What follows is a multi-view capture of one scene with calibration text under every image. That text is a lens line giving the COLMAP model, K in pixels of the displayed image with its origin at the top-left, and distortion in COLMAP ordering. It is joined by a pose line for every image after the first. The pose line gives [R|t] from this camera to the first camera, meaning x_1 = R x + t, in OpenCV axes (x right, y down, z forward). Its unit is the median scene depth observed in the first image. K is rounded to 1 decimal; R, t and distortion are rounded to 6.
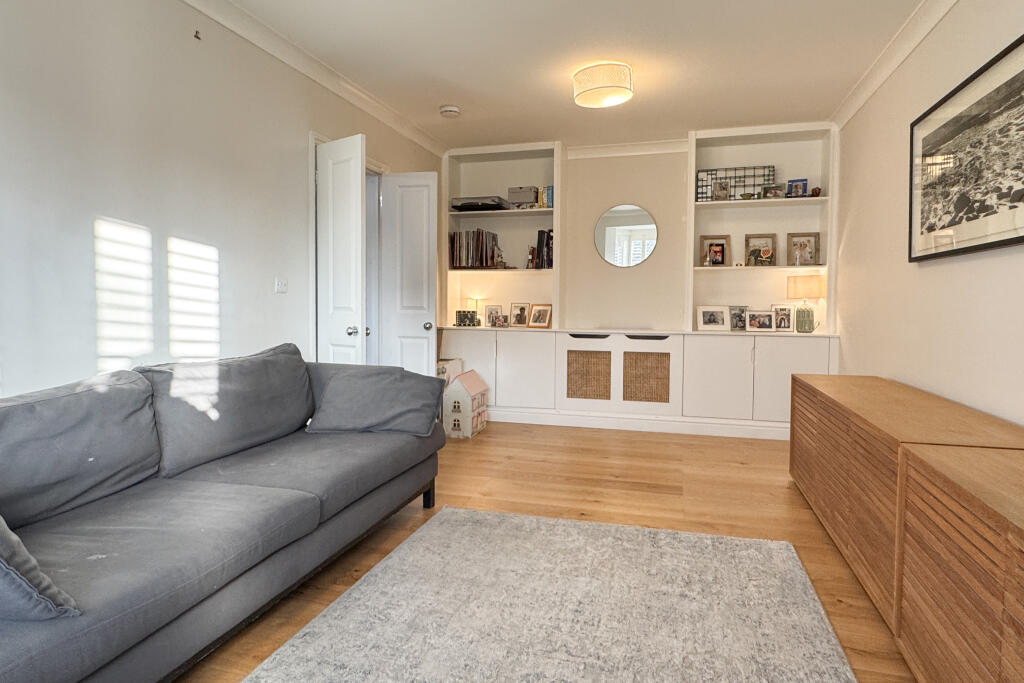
lens RADIAL K [[584.6, 0, 512.5], [0, 584.6, 337.3], [0, 0, 1]] dist [-0.003843, -0.000327]
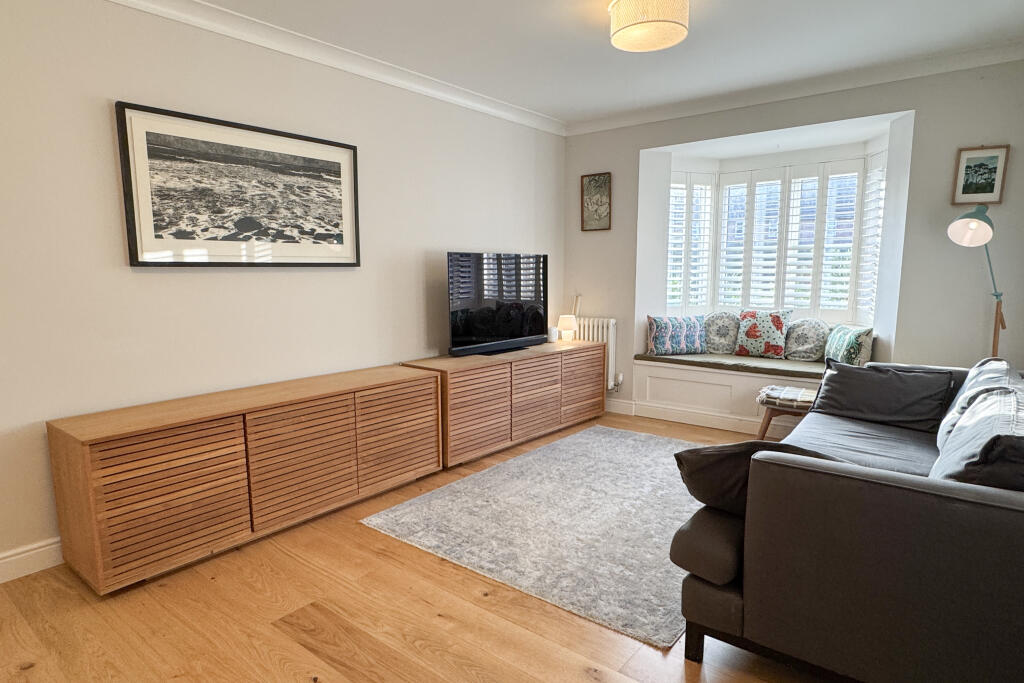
lens RADIAL K [[584.6, 0, 516.3], [0, 584.6, 345.3], [0, 0, 1]] dist [-0.003843, -0.000327]
pose [[-0.917792, -0.052451, 0.393581, -0.271073], [0.022752, 0.982661, 0.184010, -0.215270], [-0.396408, 0.177838, -0.900685, 2.137814]]
